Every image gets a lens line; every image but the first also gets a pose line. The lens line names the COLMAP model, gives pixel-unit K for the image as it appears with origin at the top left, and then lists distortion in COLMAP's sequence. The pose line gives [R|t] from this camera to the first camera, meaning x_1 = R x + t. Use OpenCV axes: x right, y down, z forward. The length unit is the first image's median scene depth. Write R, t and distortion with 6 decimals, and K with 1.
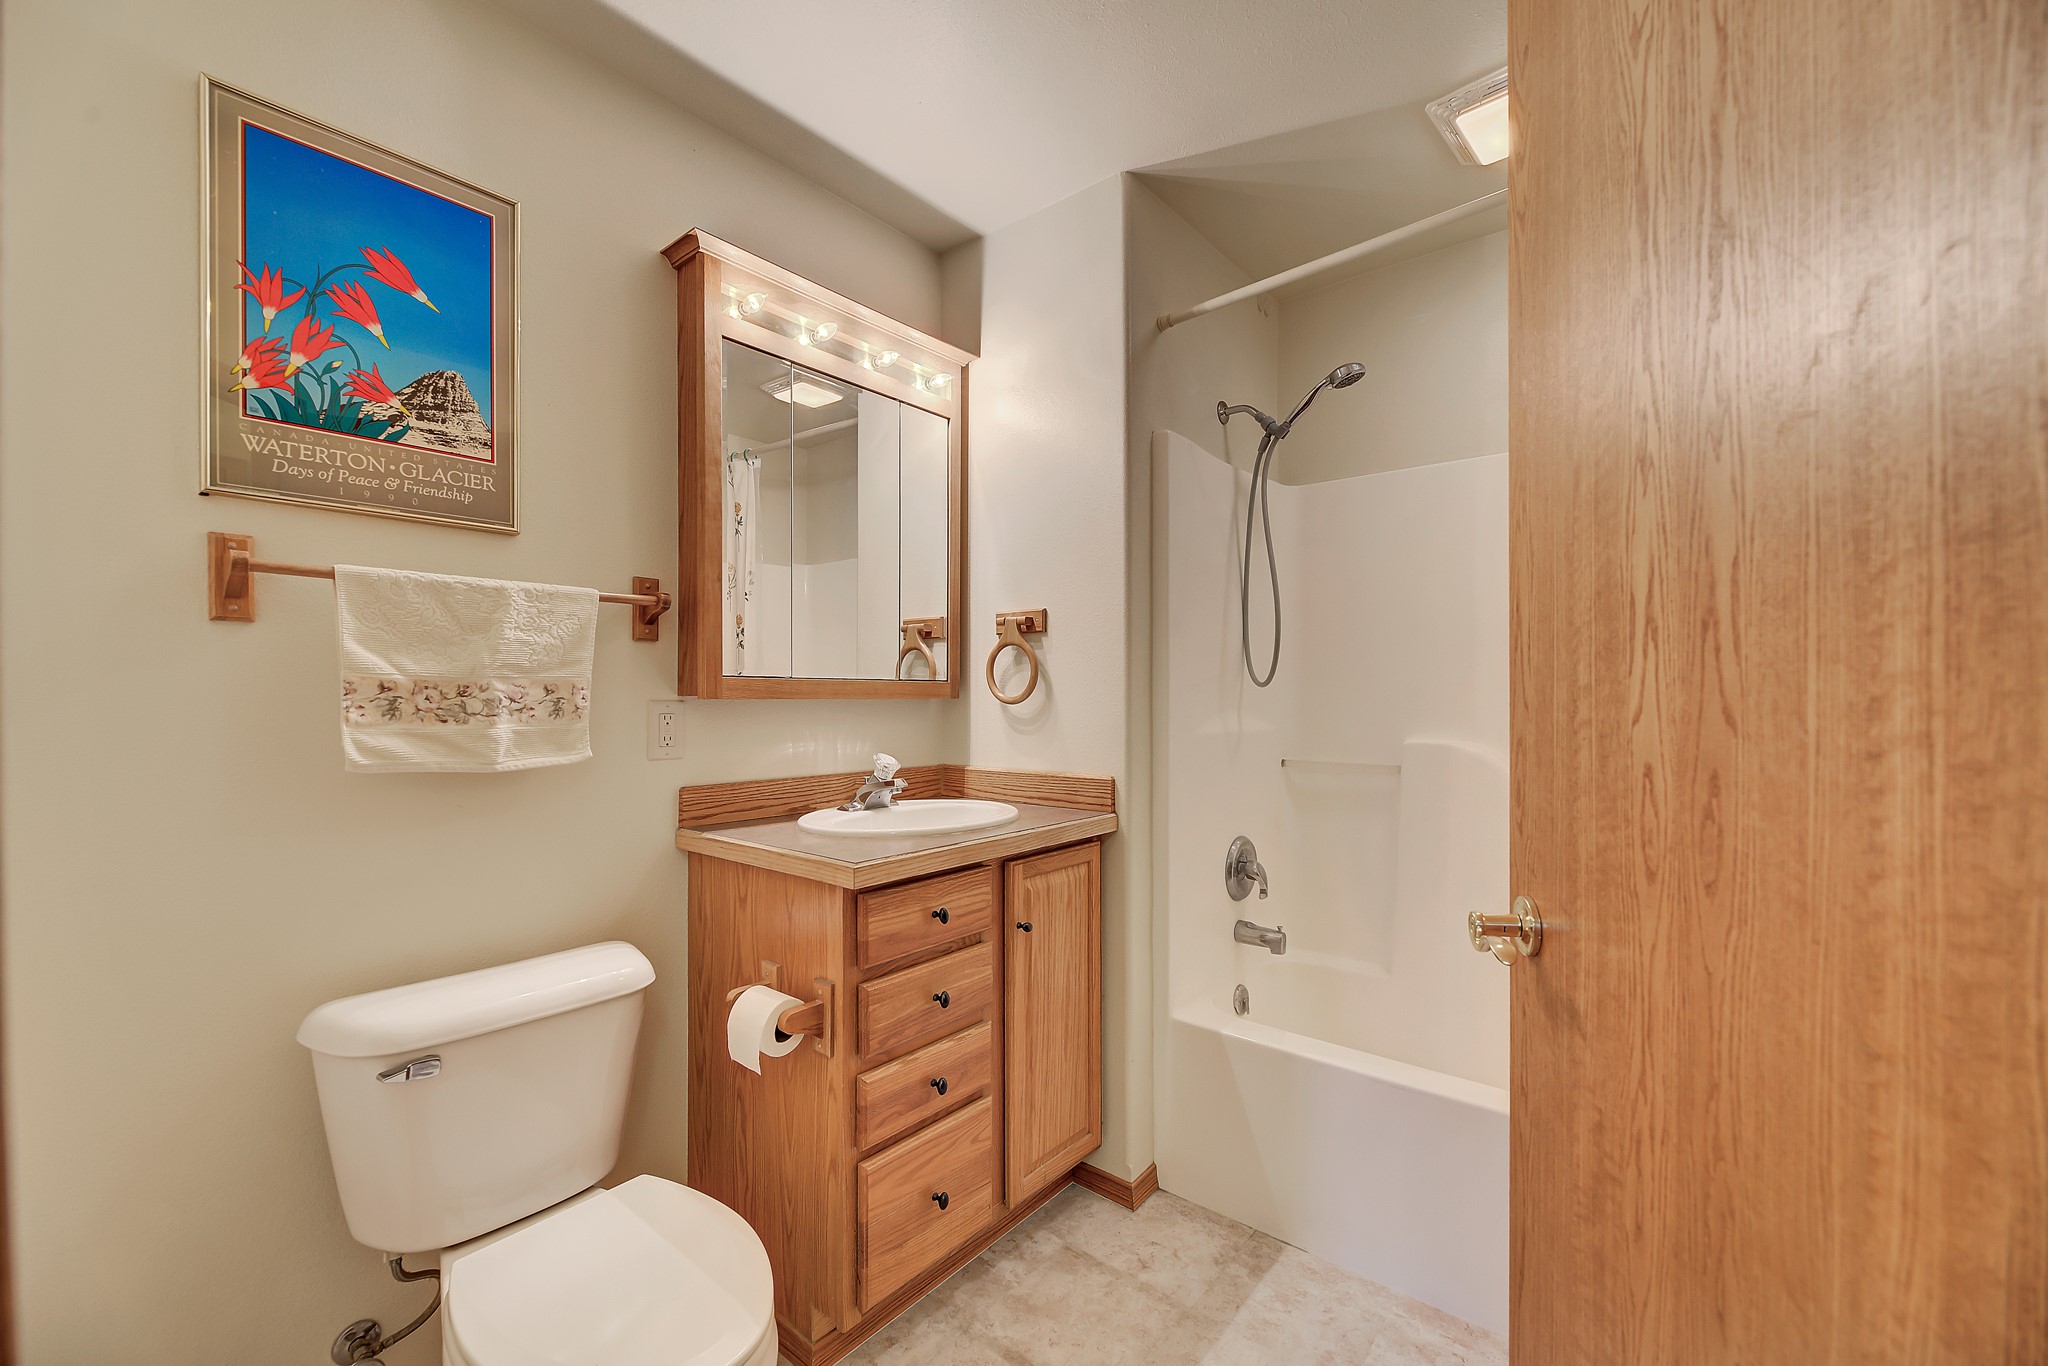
lens RADIAL K [[829.0, 0, 1027.8], [0, 829.0, 690.0], [0, 0, 1]] dist [0.000332, -0.000665]
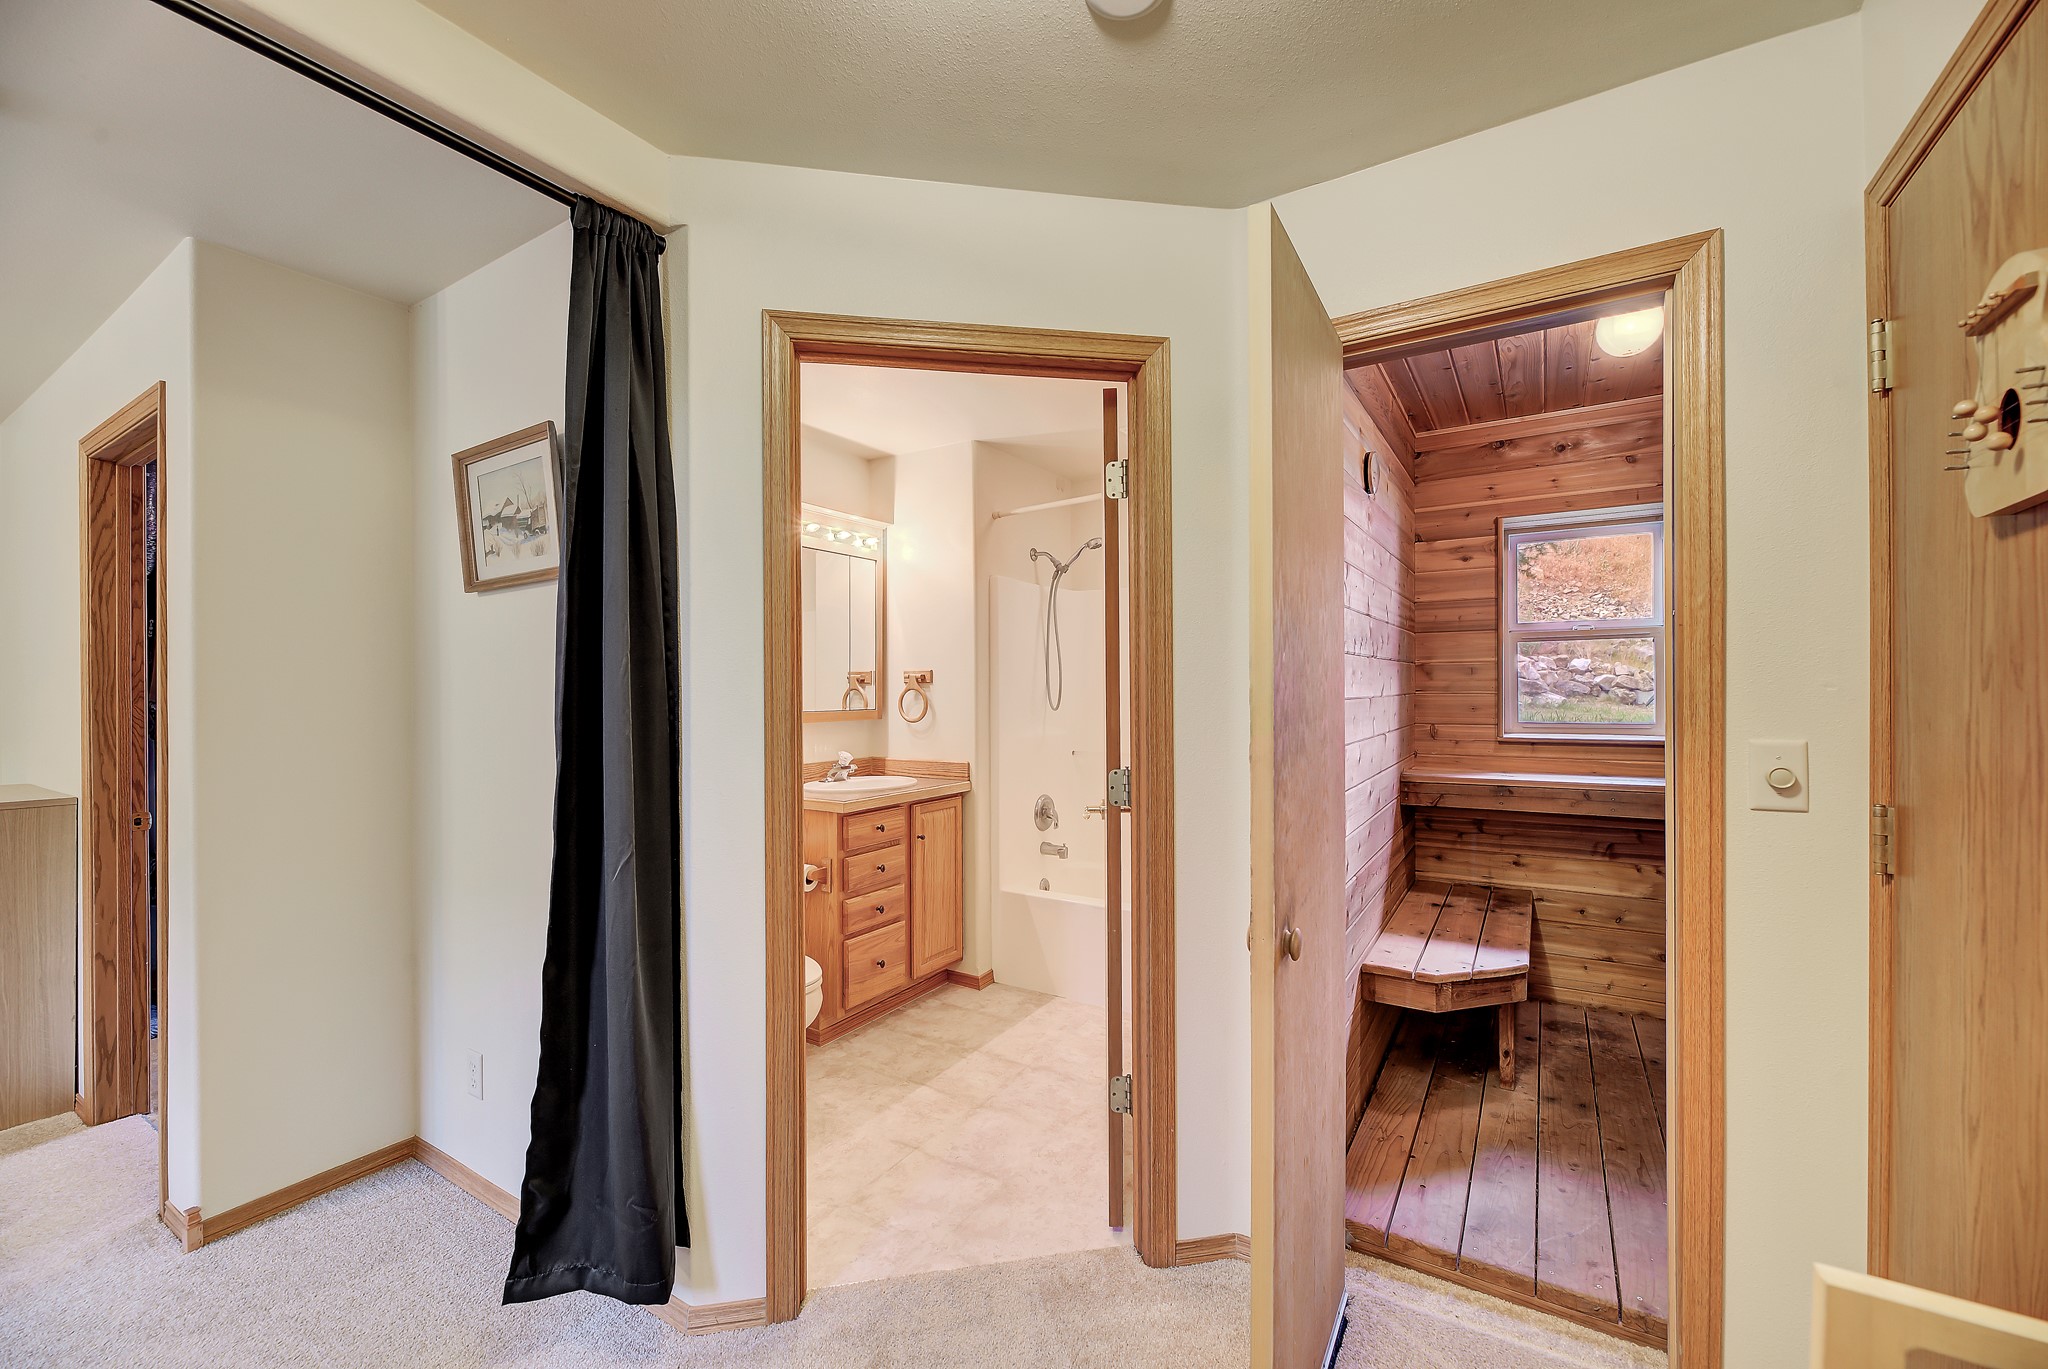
lens RADIAL K [[829.0, 0, 1064.6], [0, 829.0, 693.9], [0, 0, 1]] dist [0.000332, -0.000665]
pose [[0.984727, -0.002719, 0.174085, -0.009177], [0.000316, 0.999904, 0.013832, -0.075325], [-0.174106, -0.013565, 0.984633, -0.891089]]
